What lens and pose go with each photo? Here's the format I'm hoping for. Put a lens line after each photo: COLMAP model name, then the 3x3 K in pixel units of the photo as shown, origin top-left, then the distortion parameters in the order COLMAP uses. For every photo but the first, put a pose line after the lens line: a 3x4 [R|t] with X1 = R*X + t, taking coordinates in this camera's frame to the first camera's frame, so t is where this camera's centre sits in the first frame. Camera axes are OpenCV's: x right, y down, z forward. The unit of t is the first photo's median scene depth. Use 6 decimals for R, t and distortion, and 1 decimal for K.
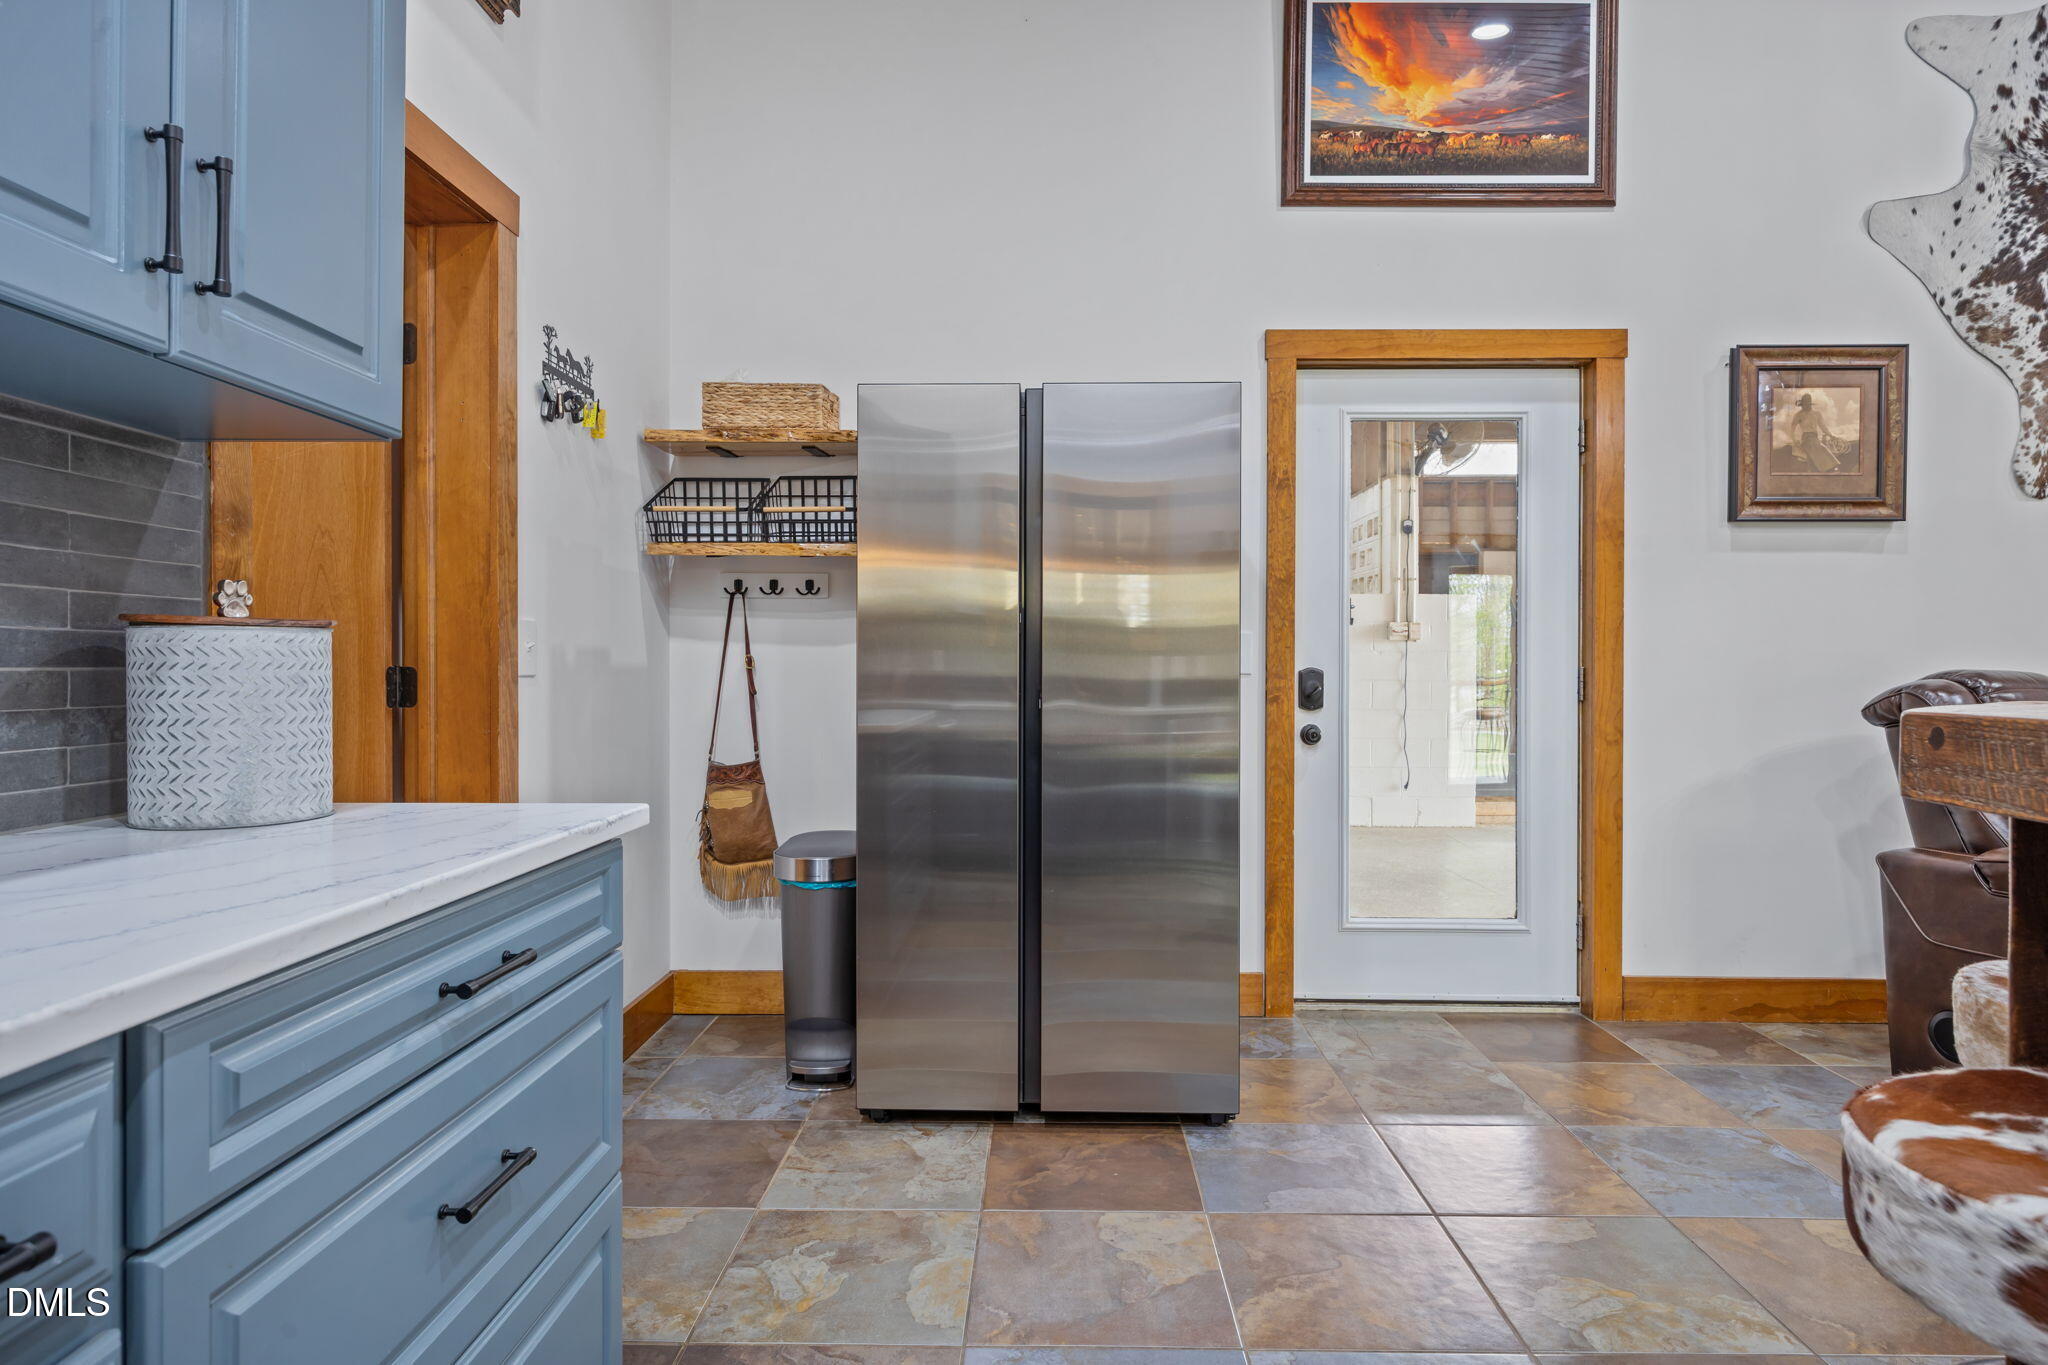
lens RADIAL K [[1146.3, 0, 1024.2], [0, 1146.3, 670.3], [0, 0, 1]] dist [-0.001174, -0.003468]
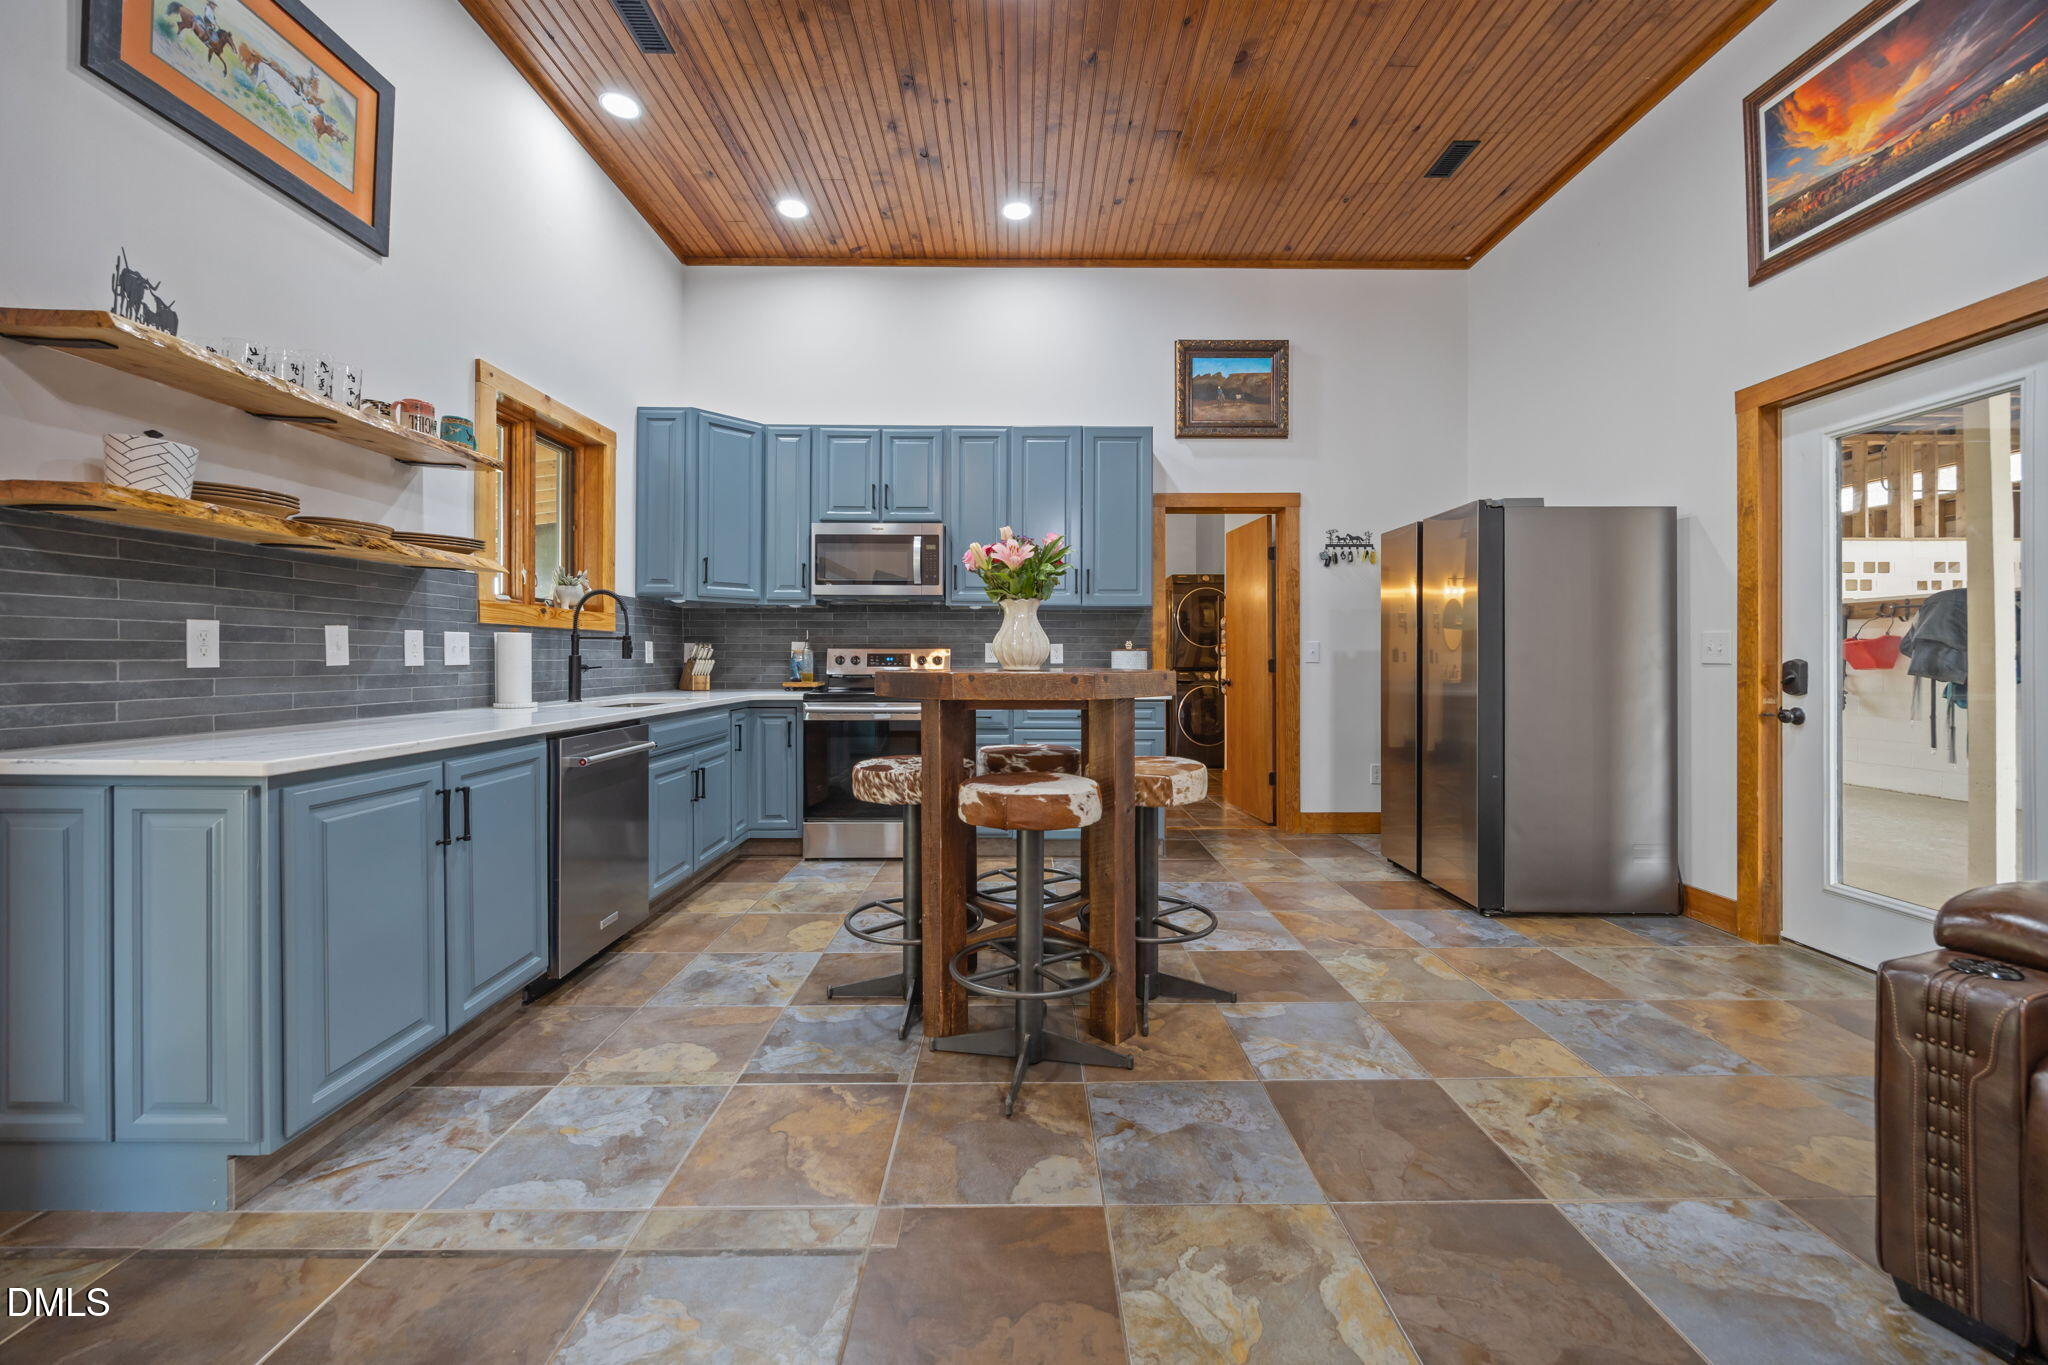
lens RADIAL K [[773.4, 0, 1031.5], [0, 773.4, 654.9], [0, 0, 1]] dist [-0.003716, -0.000229]
pose [[0.037601, -0.006685, -0.999270, 1.047218], [-0.003312, 0.999971, -0.006814, 0.001512], [0.999287, 0.003566, 0.037578, 0.195668]]
